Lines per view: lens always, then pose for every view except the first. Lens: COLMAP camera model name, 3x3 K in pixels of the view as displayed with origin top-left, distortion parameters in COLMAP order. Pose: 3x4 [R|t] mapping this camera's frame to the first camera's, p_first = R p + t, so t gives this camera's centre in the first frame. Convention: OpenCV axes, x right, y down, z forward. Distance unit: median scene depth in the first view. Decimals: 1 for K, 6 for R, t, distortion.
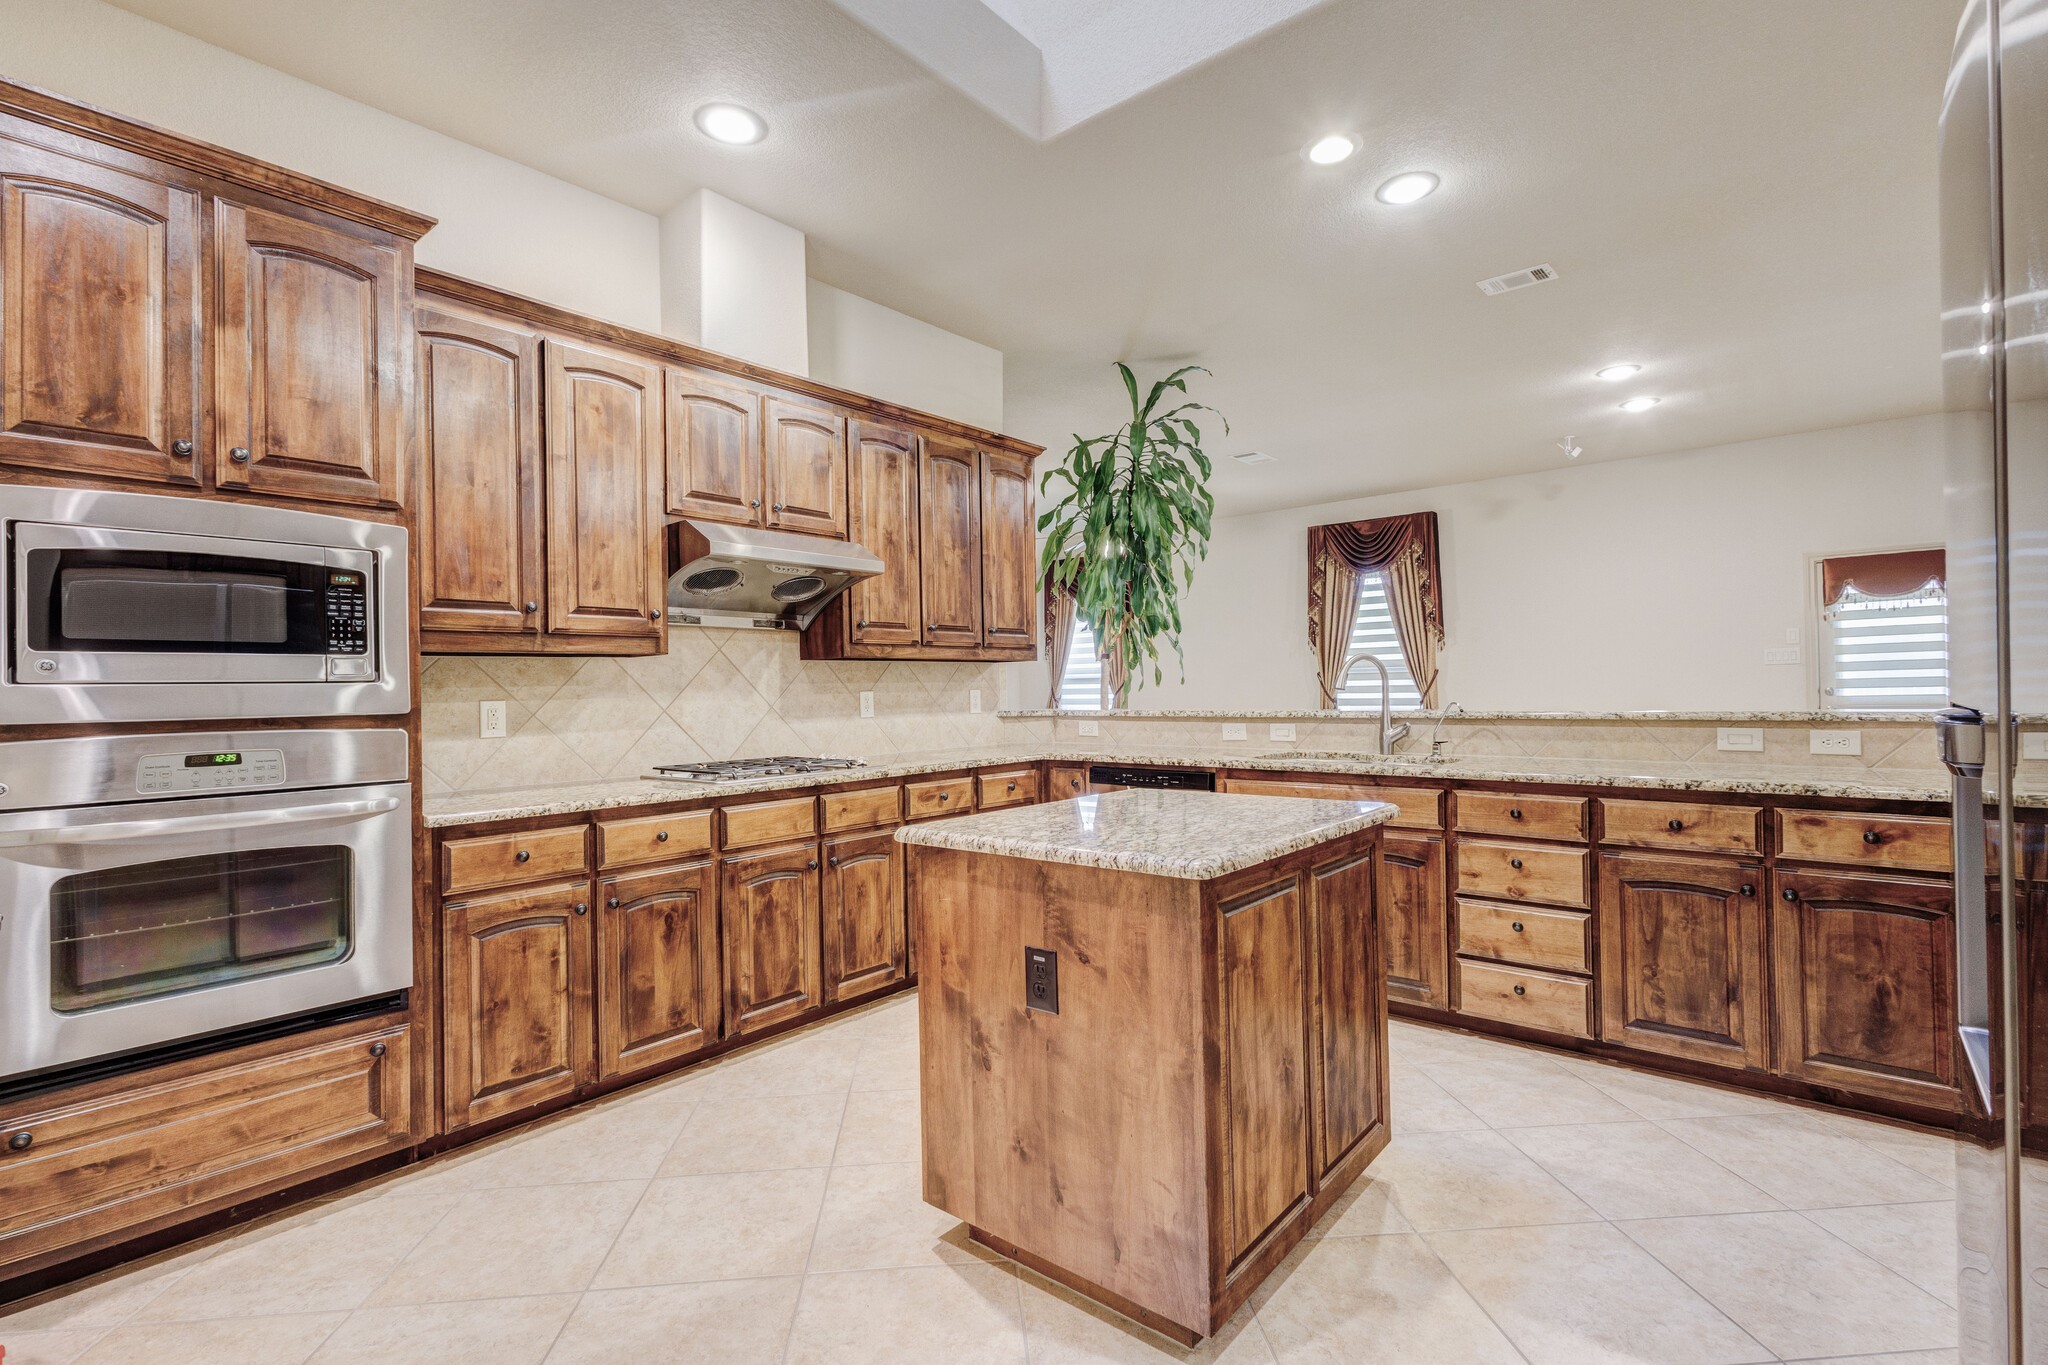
lens RADIAL K [[943.7, 0, 1023.5], [0, 943.7, 681.4], [0, 0, 1]] dist [0.005116, 0.000088]
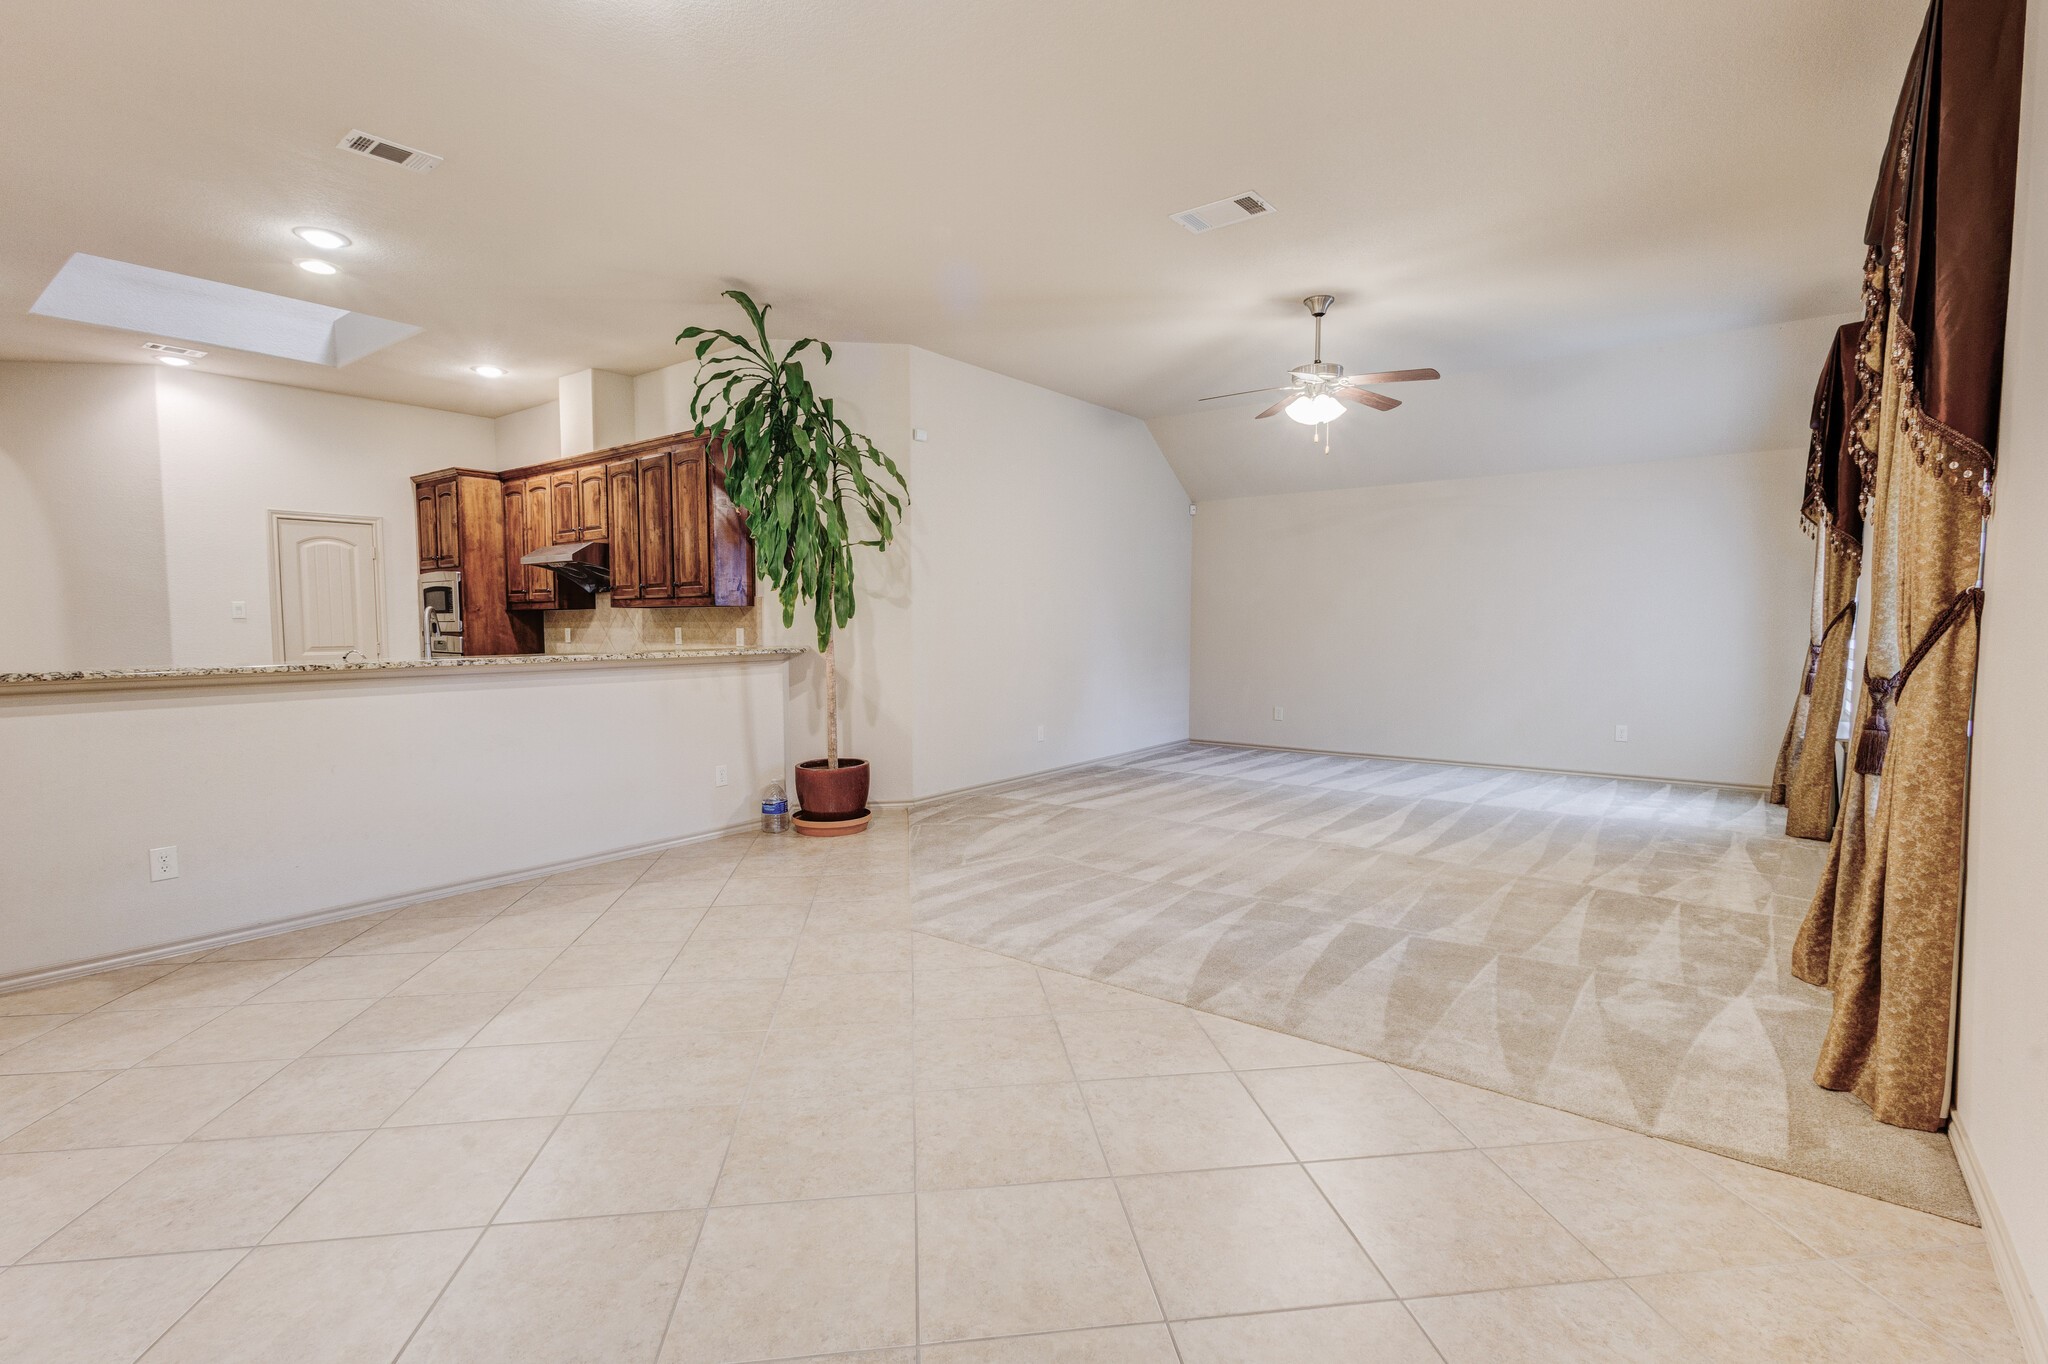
lens RADIAL K [[932.6, 0, 1026.4], [0, 932.6, 681.8], [0, 0, 1]] dist [0.004528, -0.000608]
pose [[0.049259, 0.084297, -0.995222, 1.725945], [0.009349, 0.996349, 0.084855, -0.031466], [0.998742, -0.013484, 0.048291, 1.857731]]
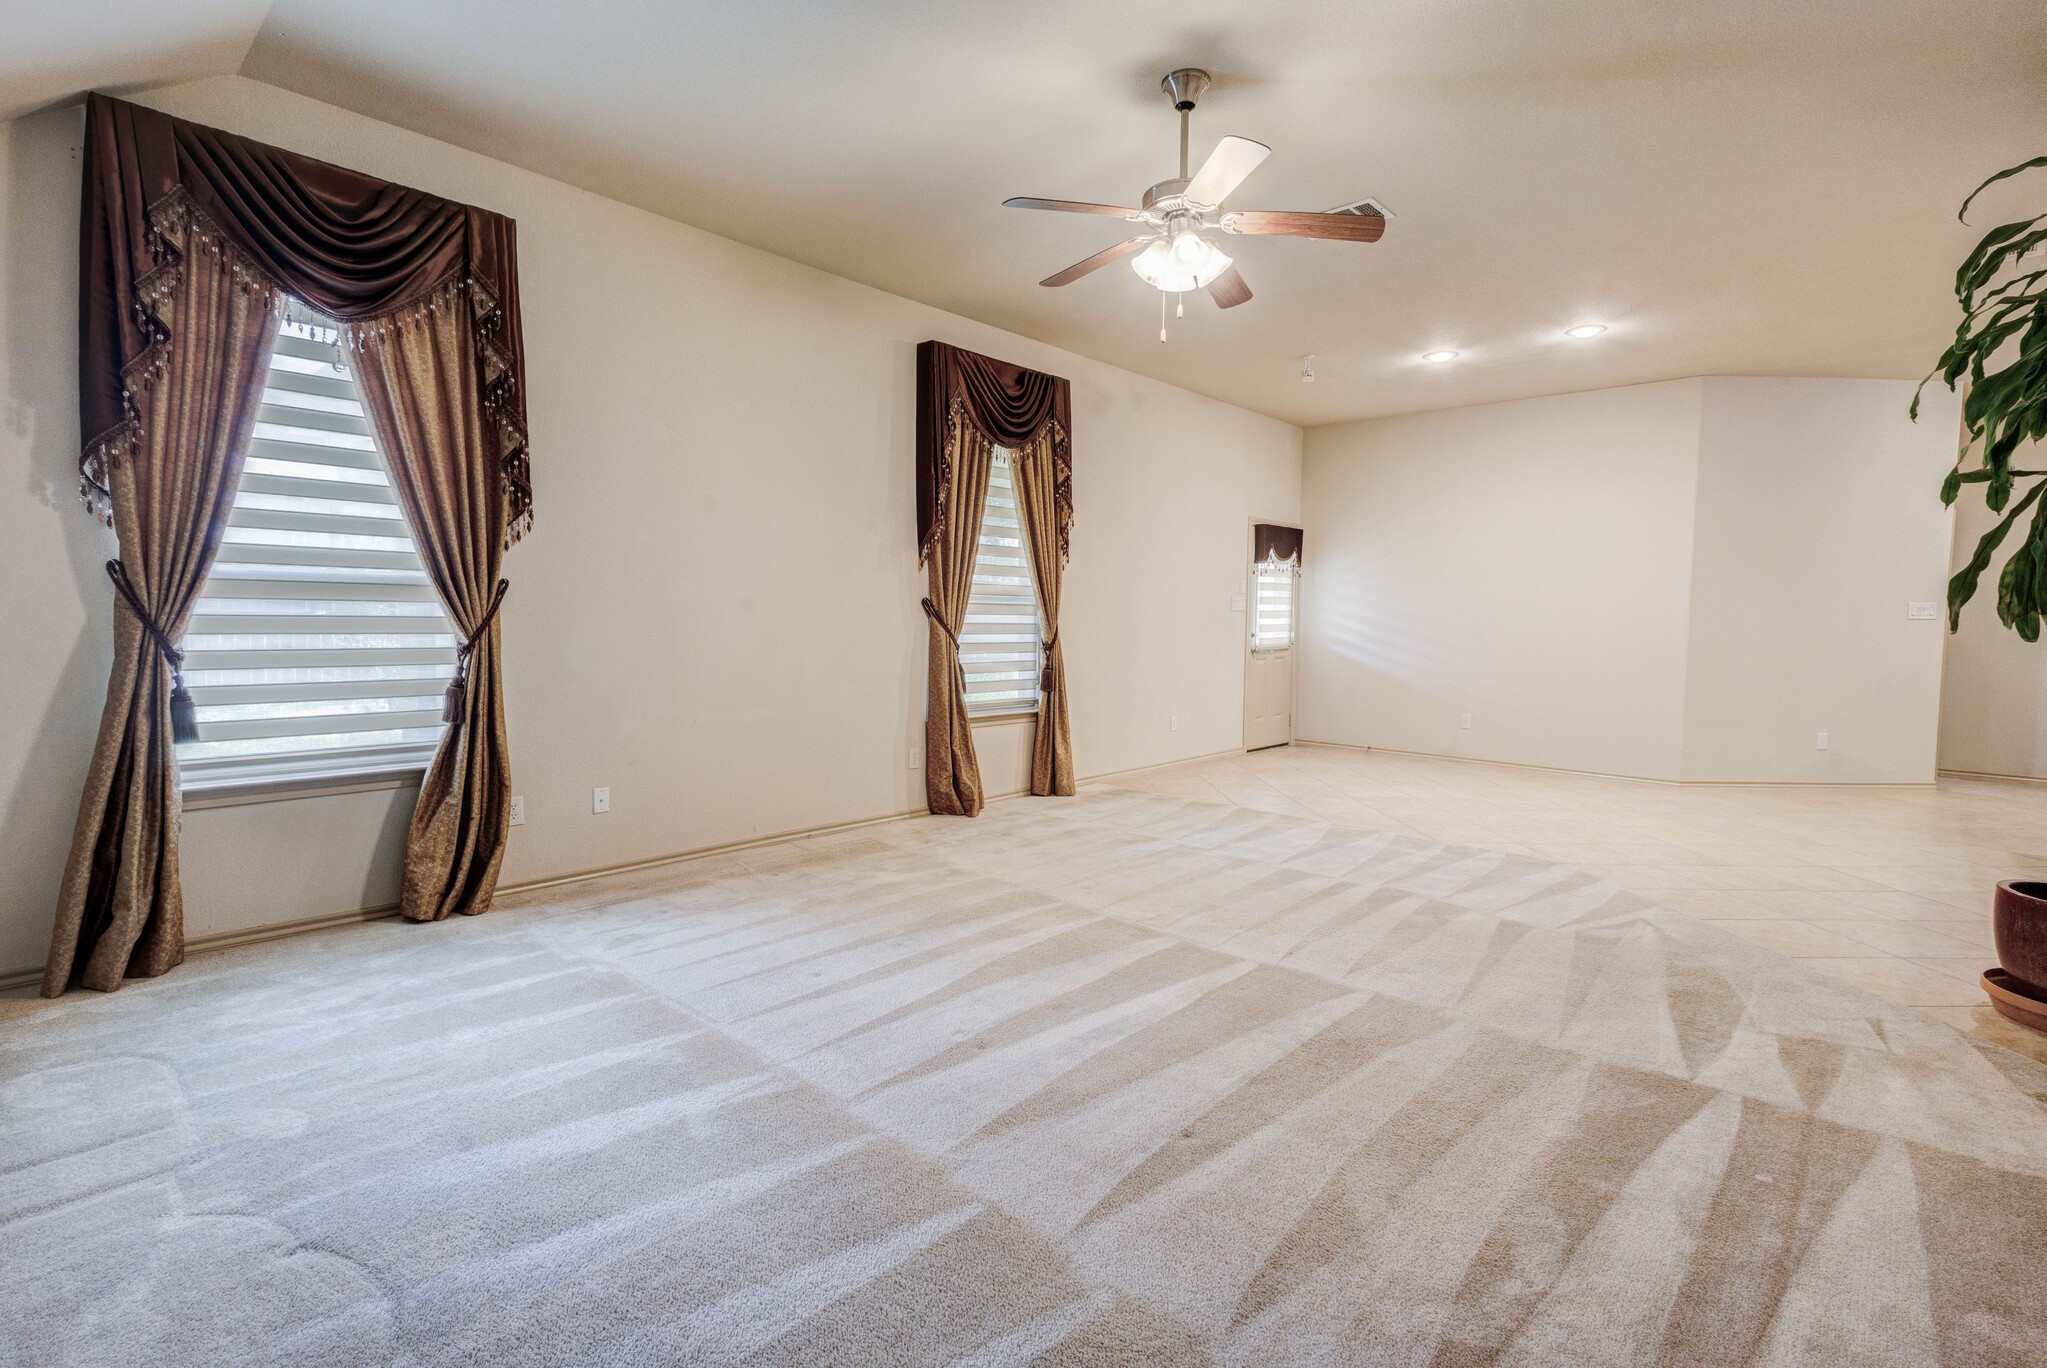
lens RADIAL K [[940.0, 0, 1024.4], [0, 940.0, 674.2], [0, 0, 1]] dist [0.000845, -0.000074]
pose [[0.039578, -0.044169, 0.998240, -0.738994], [-0.021179, 0.998761, 0.045032, 0.027406], [-0.998992, -0.022924, 0.038593, 2.515694]]
